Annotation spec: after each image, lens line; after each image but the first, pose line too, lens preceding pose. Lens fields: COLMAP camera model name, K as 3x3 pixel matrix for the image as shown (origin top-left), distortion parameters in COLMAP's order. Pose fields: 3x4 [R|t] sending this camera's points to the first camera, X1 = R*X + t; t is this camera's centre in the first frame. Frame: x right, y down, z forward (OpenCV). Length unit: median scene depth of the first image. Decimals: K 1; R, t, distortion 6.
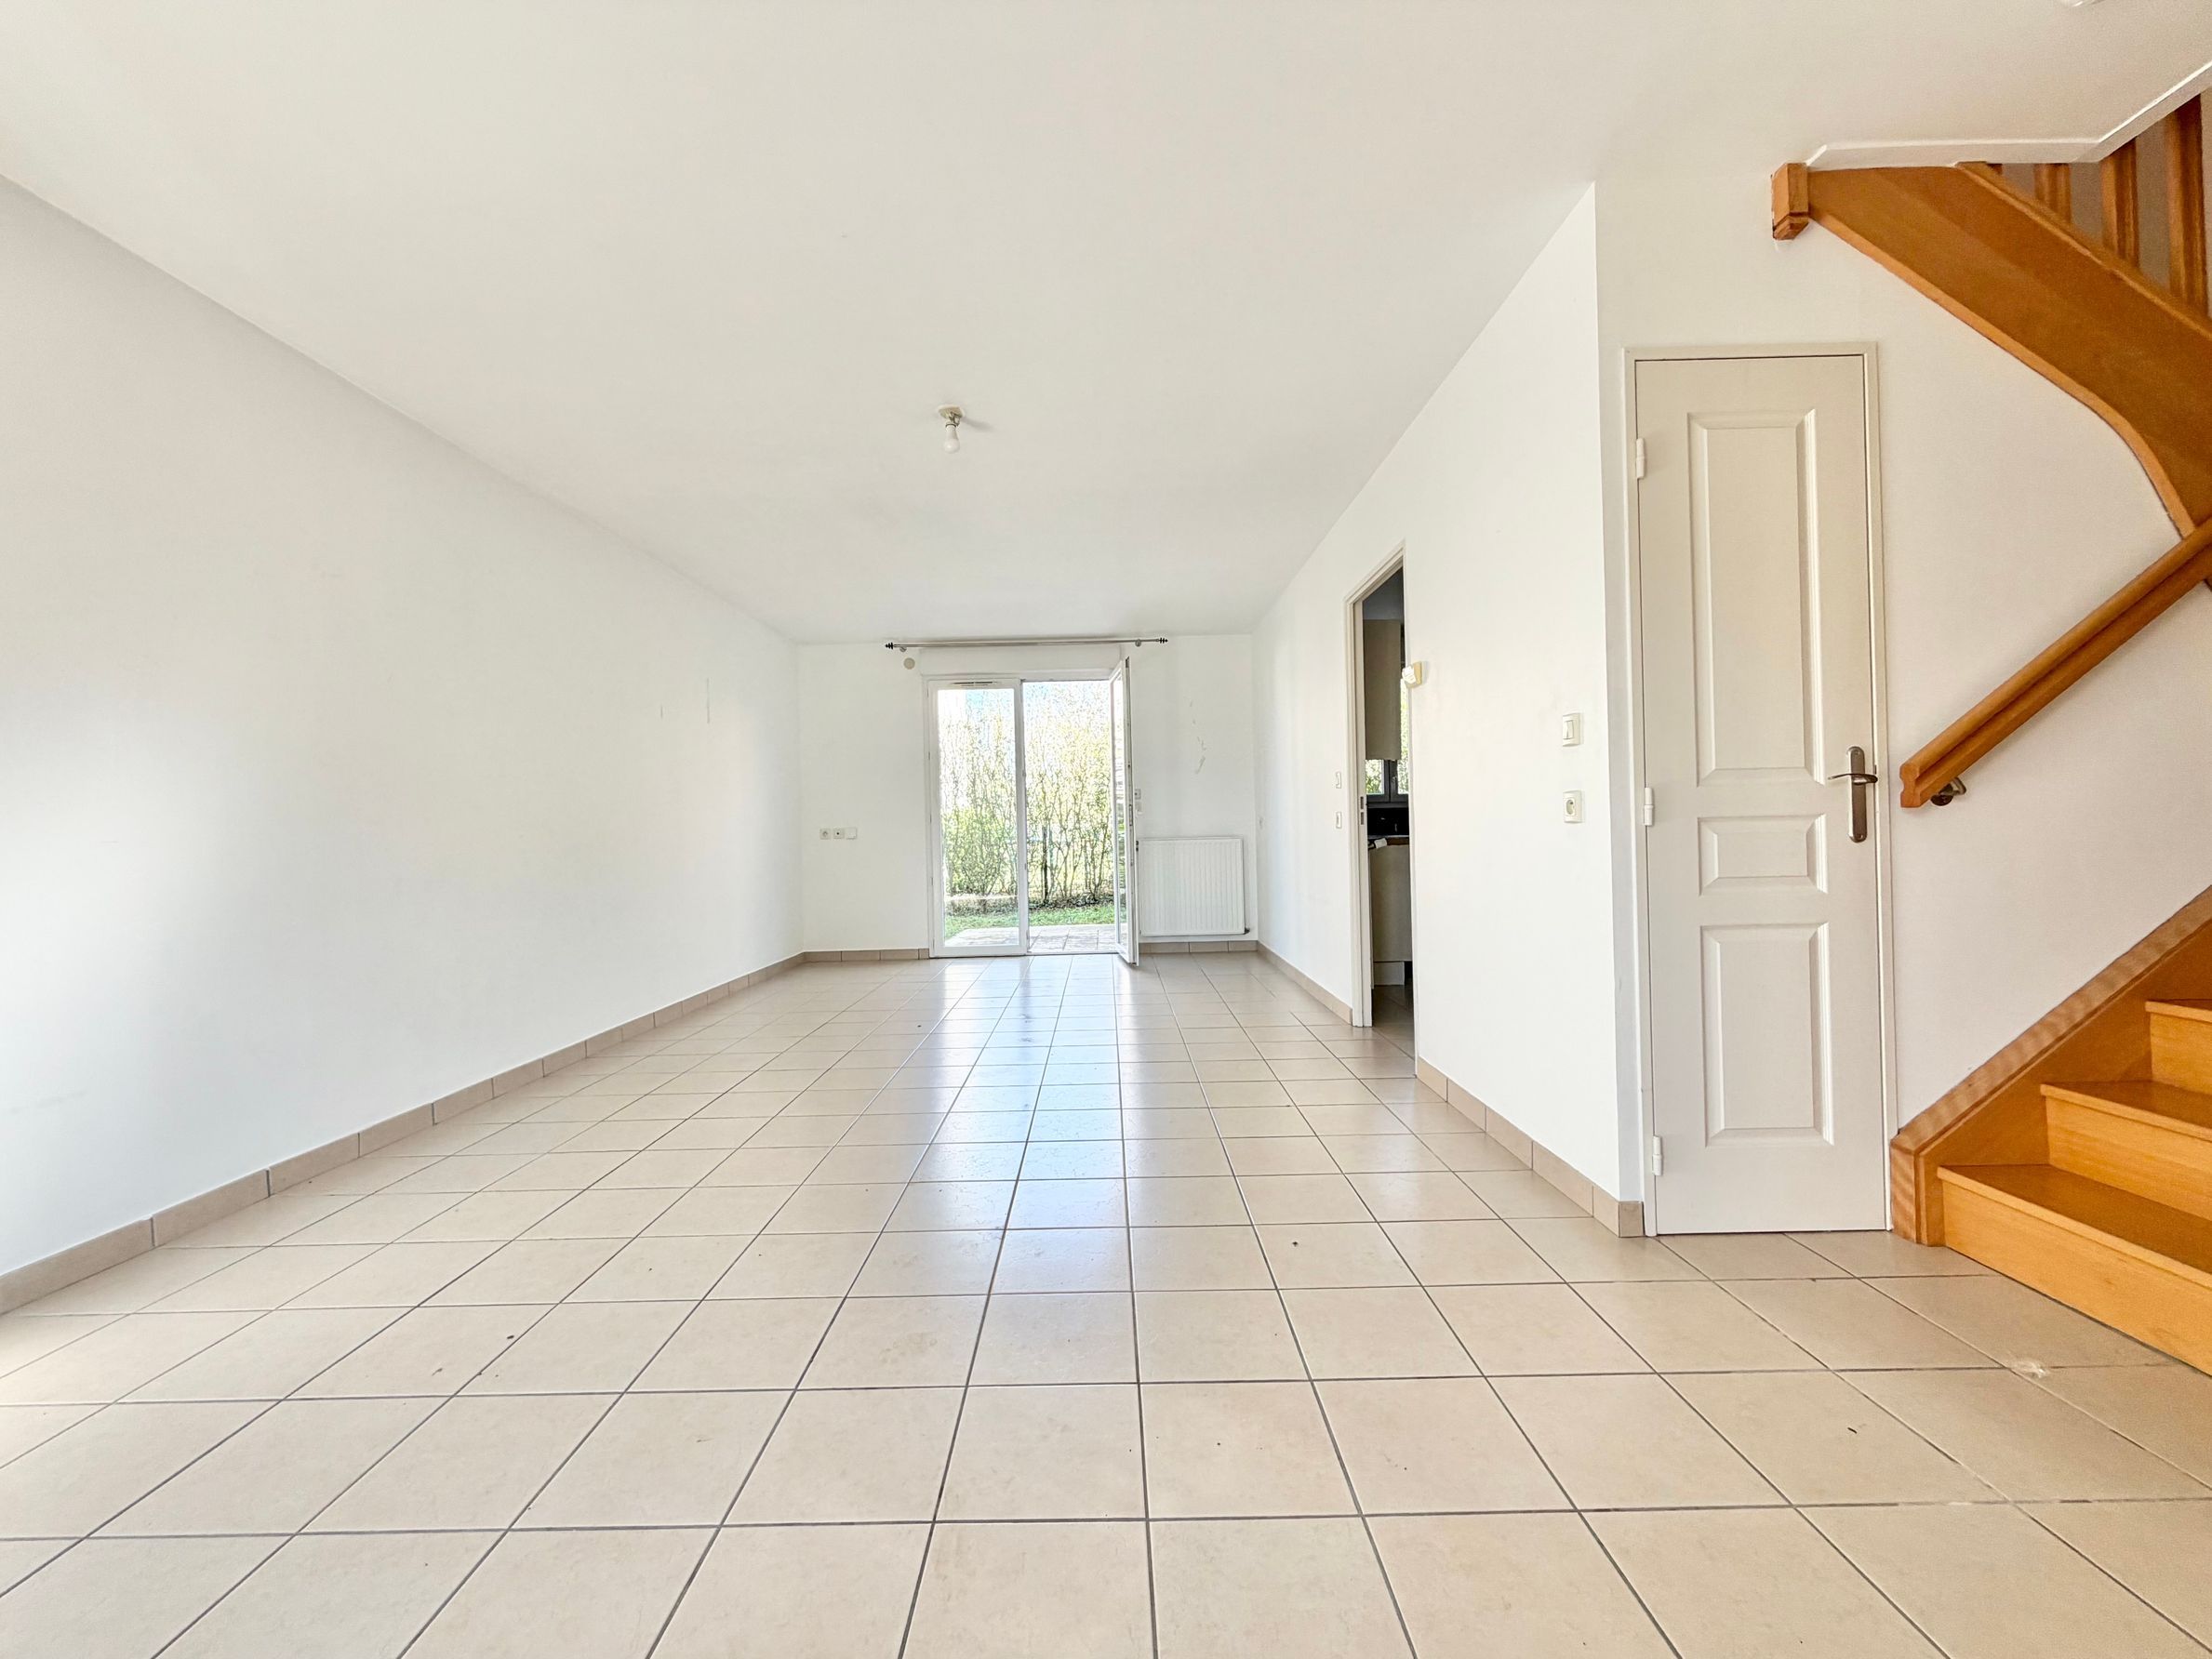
lens RADIAL K [[880.1, 0, 1099.4], [0, 880.1, 823.4], [0, 0, 1]] dist [-0.002026, 0.000211]
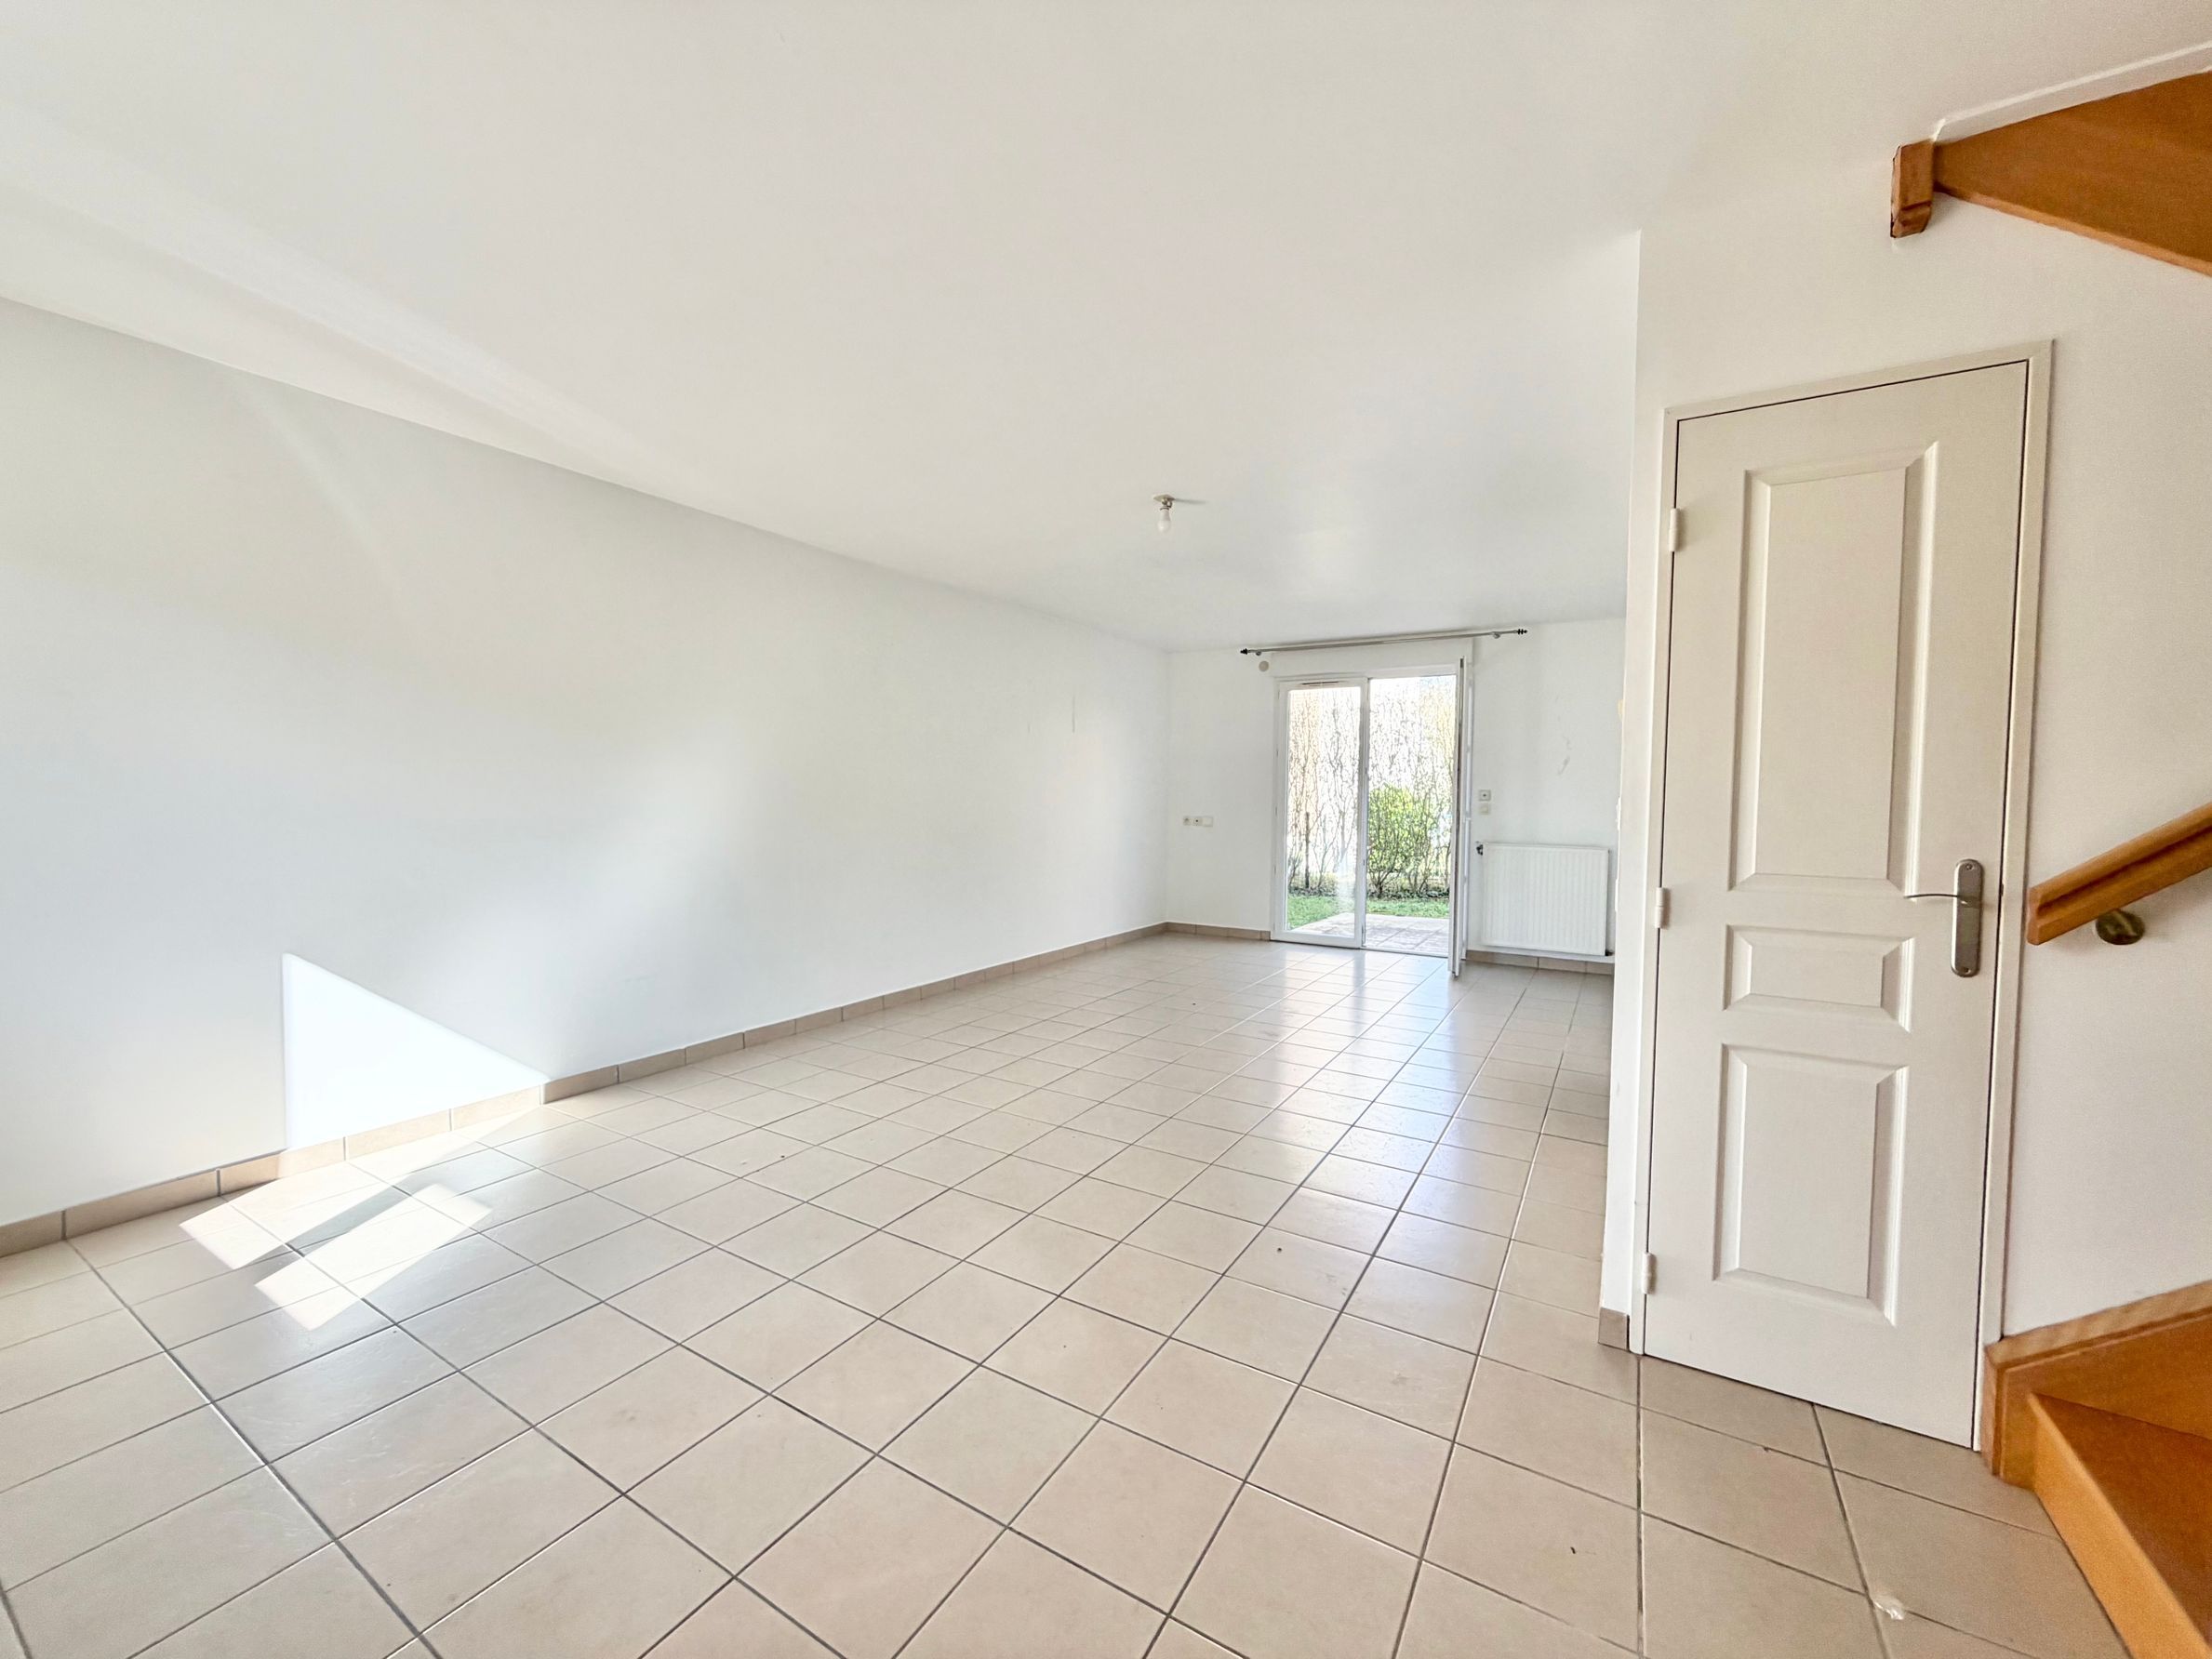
lens RADIAL K [[880.1, 0, 1099.4], [0, 880.1, 823.4], [0, 0, 1]] dist [-0.002026, 0.000211]
pose [[0.857432, 0.051872, -0.511975, 0.382738], [-0.028842, 0.998187, 0.052830, -0.091741], [0.513788, -0.030532, 0.857374, -0.068076]]
